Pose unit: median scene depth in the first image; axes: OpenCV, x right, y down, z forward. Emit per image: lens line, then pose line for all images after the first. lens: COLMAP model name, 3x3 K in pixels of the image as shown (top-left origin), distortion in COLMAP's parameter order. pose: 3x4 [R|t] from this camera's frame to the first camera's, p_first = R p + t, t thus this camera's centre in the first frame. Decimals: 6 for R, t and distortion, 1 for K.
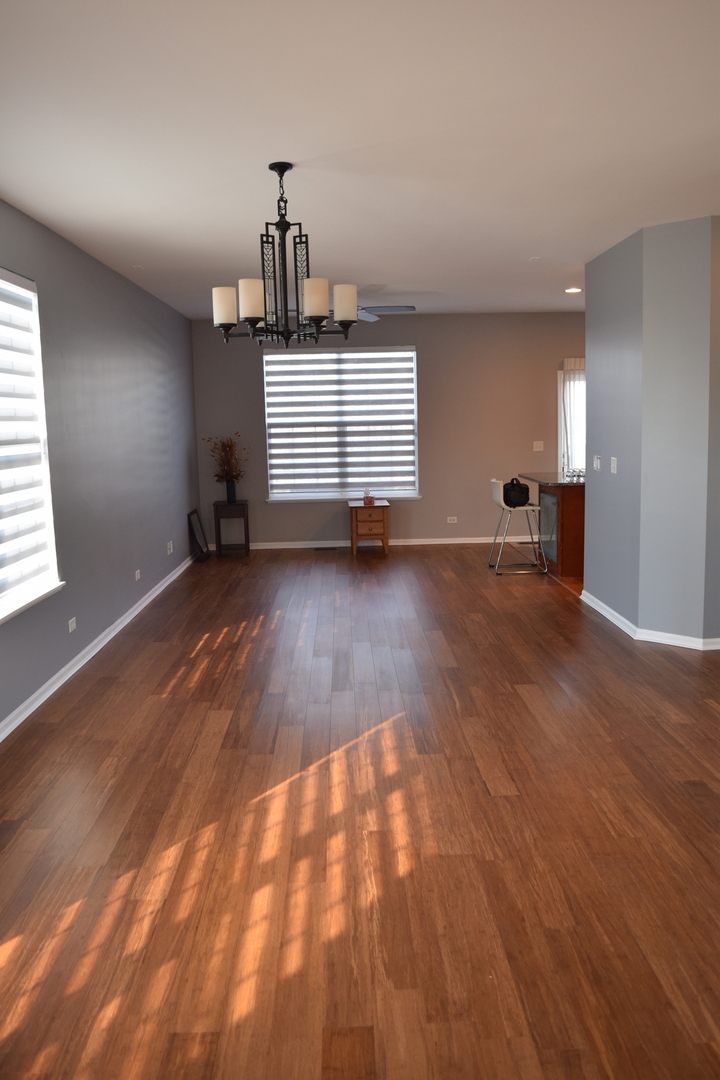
lens RADIAL K [[841.4, 0, 358.2], [0, 841.4, 541.2], [0, 0, 1]] dist [-0.097960, 0.024200]
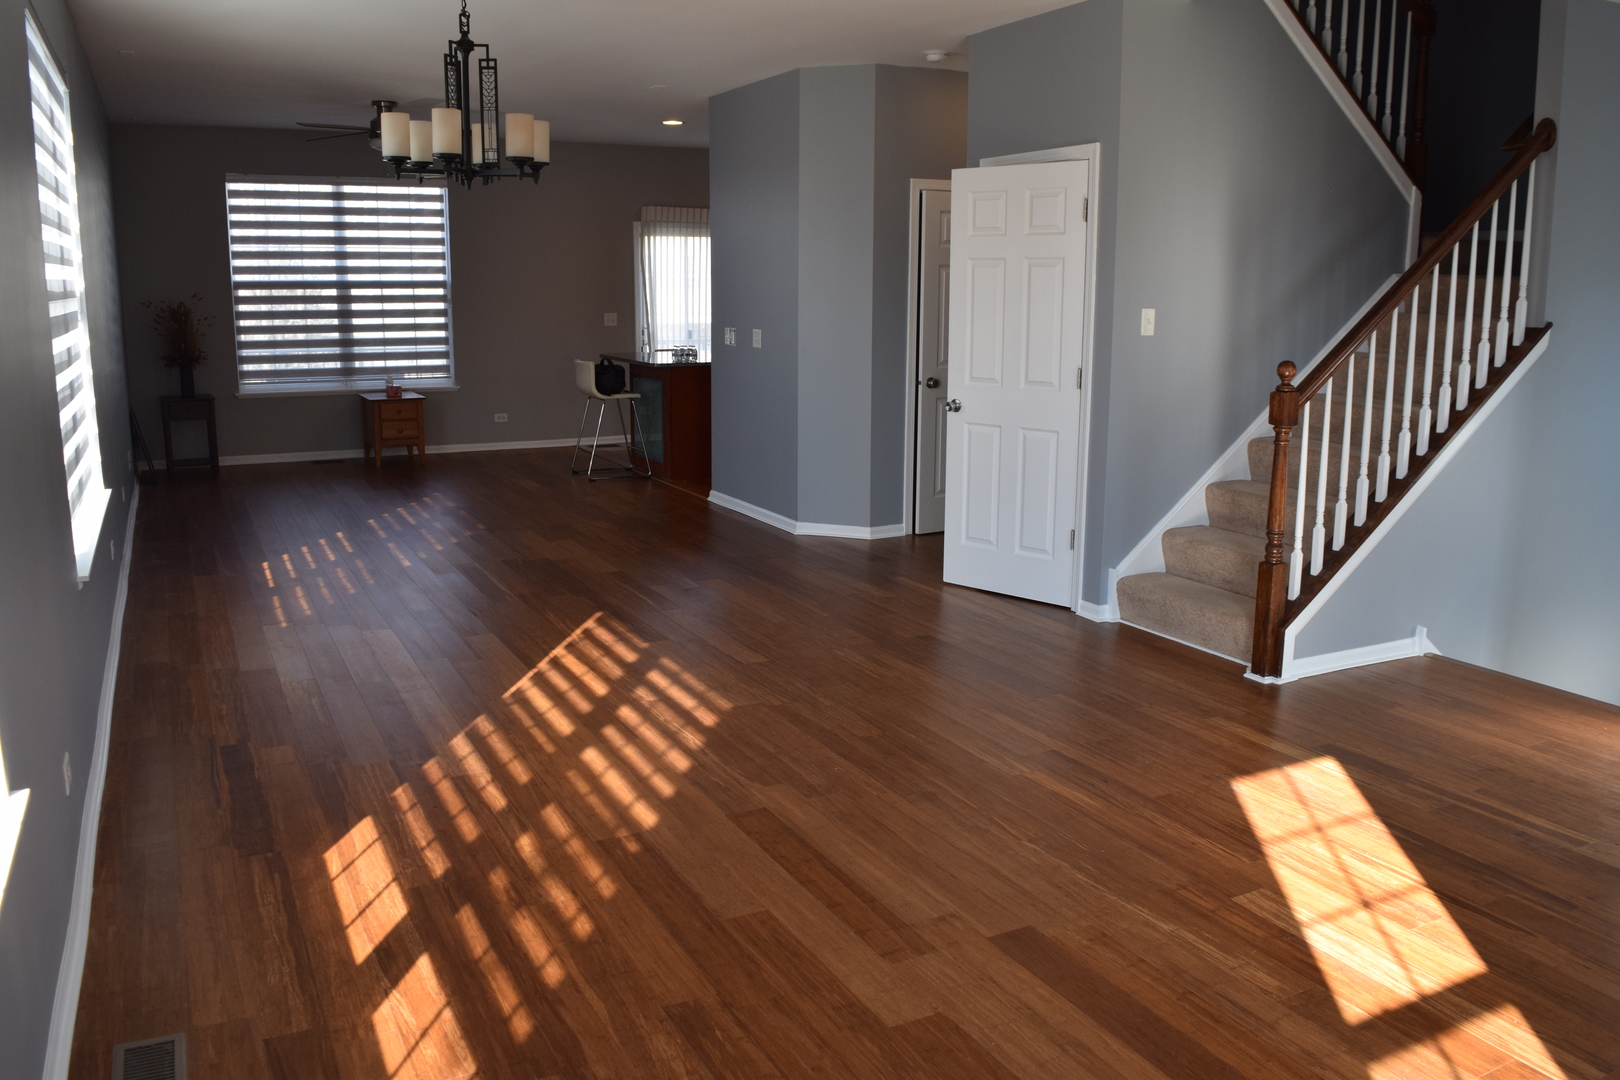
lens RADIAL K [[1262.2, 0, 803.7], [0, 1262.2, 539.6], [0, 0, 1]] dist [-0.097960, 0.024200]
pose [[0.897864, -0.056389, 0.436648, -0.151143], [0.032722, 0.997568, 0.061542, 0.024925], [-0.439056, -0.040969, 0.897525, -0.130687]]
